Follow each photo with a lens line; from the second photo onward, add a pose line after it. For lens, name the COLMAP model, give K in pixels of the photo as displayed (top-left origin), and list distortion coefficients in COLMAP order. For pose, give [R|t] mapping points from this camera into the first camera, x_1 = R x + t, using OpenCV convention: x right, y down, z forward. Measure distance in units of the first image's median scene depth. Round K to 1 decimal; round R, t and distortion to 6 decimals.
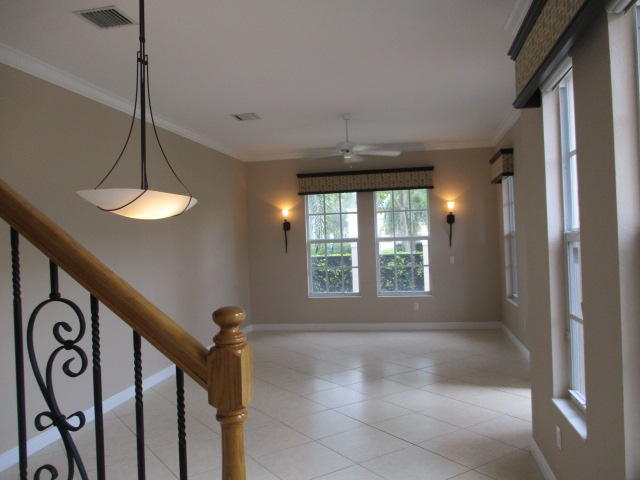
lens RADIAL K [[537.3, 0, 320.0], [0, 537.3, 240.0], [0, 0, 1]] dist [-0.036033, 0.009124]
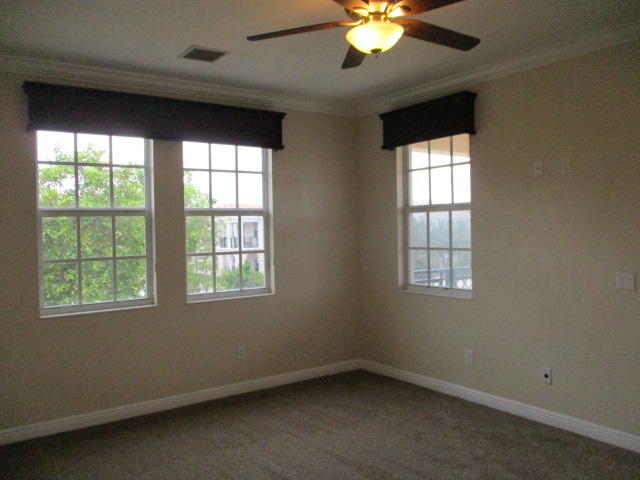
lens RADIAL K [[537.3, 0, 320.0], [0, 537.3, 240.0], [0, 0, 1]] dist [-0.036033, 0.009124]
pose [[0.581805, -0.017116, 0.813148, -0.323894], [-0.004203, 0.999702, 0.024050, 0.014506], [-0.813318, -0.017410, 0.581559, 0.503426]]
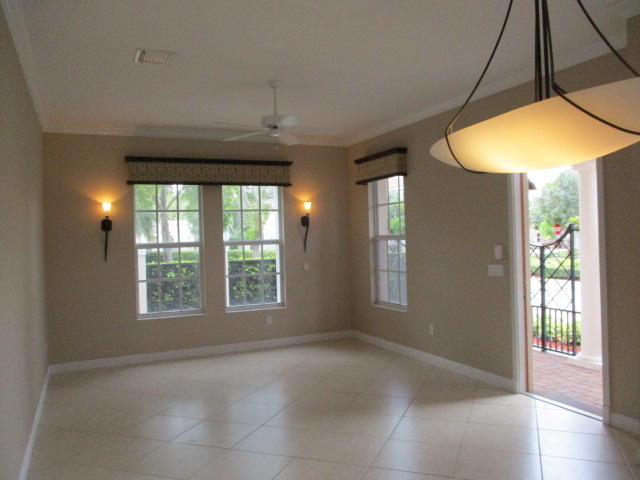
lens RADIAL K [[537.3, 0, 320.0], [0, 537.3, 240.0], [0, 0, 1]] dist [-0.036033, 0.009124]
pose [[0.816183, 0.008644, 0.577729, -0.256215], [0.003551, 0.999794, -0.019975, 0.010845], [-0.577783, 0.018355, 0.815984, 0.238817]]
